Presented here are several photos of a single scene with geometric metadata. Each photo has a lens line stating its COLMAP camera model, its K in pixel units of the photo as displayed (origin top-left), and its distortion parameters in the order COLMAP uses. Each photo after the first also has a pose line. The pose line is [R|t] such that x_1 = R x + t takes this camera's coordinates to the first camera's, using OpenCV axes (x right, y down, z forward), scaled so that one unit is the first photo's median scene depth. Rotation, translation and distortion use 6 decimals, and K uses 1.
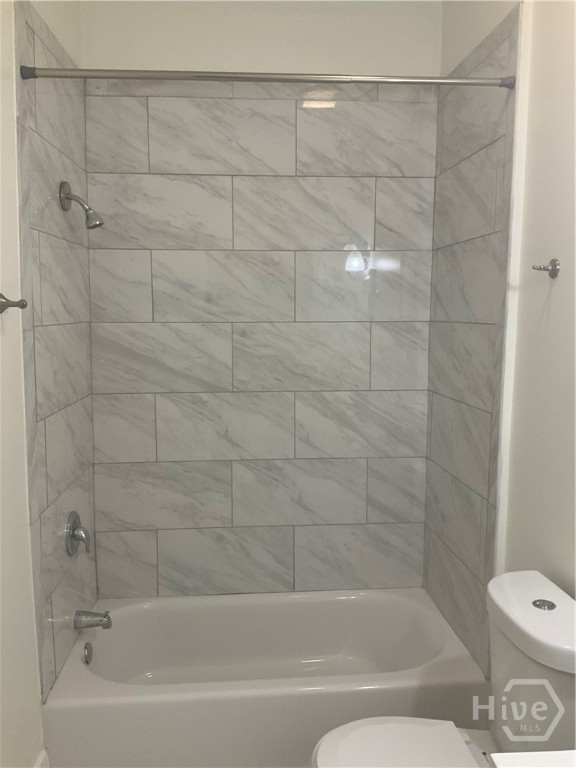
lens RADIAL K [[637.3, 0, 288.8], [0, 637.3, 388.5], [0, 0, 1]] dist [0.071916, -0.134401]
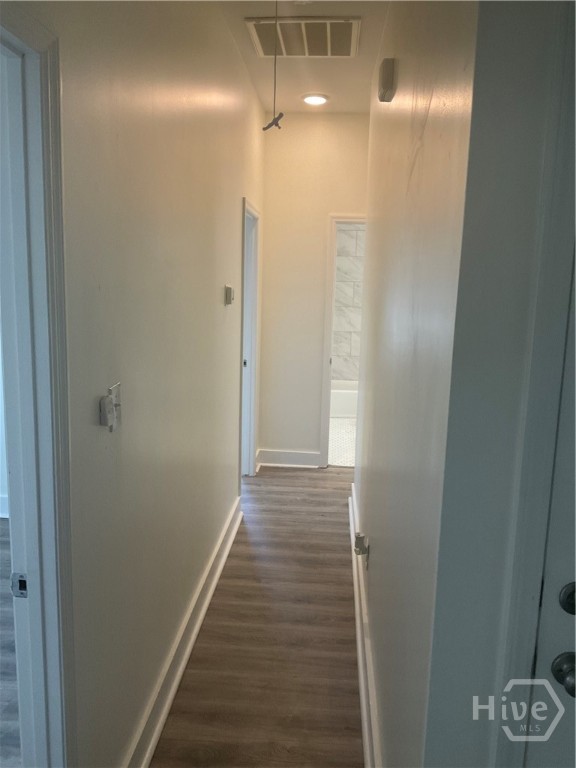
lens RADIAL K [[637.3, 0, 287.6], [0, 637.3, 383.0], [0, 0, 1]] dist [0.071916, -0.134401]
pose [[0.981928, 0.052371, -0.181863, 0.162396], [-0.043176, 0.997598, 0.054159, 0.205169], [0.184262, -0.045329, 0.981831, -1.874282]]
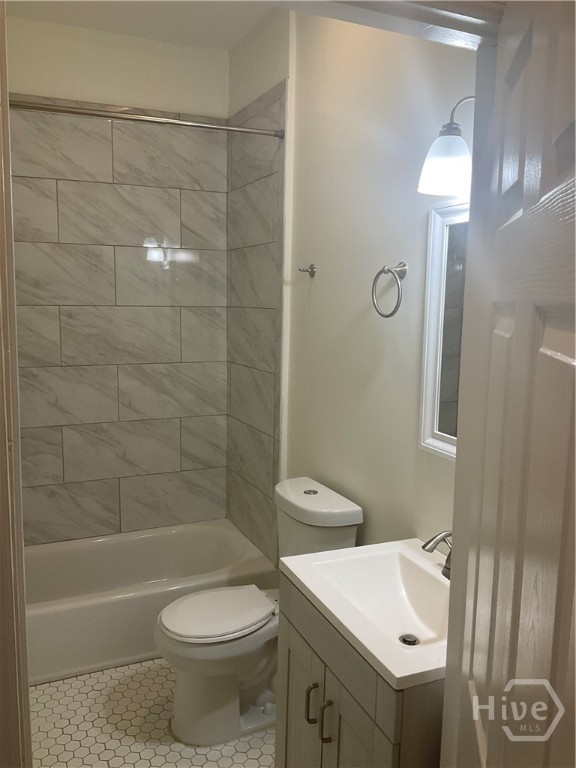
lens RADIAL K [[637.3, 0, 289.0], [0, 637.3, 384.6], [0, 0, 1]] dist [0.071916, -0.134401]
pose [[0.945848, -0.031490, 0.323080, -0.076727], [0.026884, 0.999463, 0.018709, 0.029065], [-0.323496, -0.009010, 0.946187, -0.238227]]
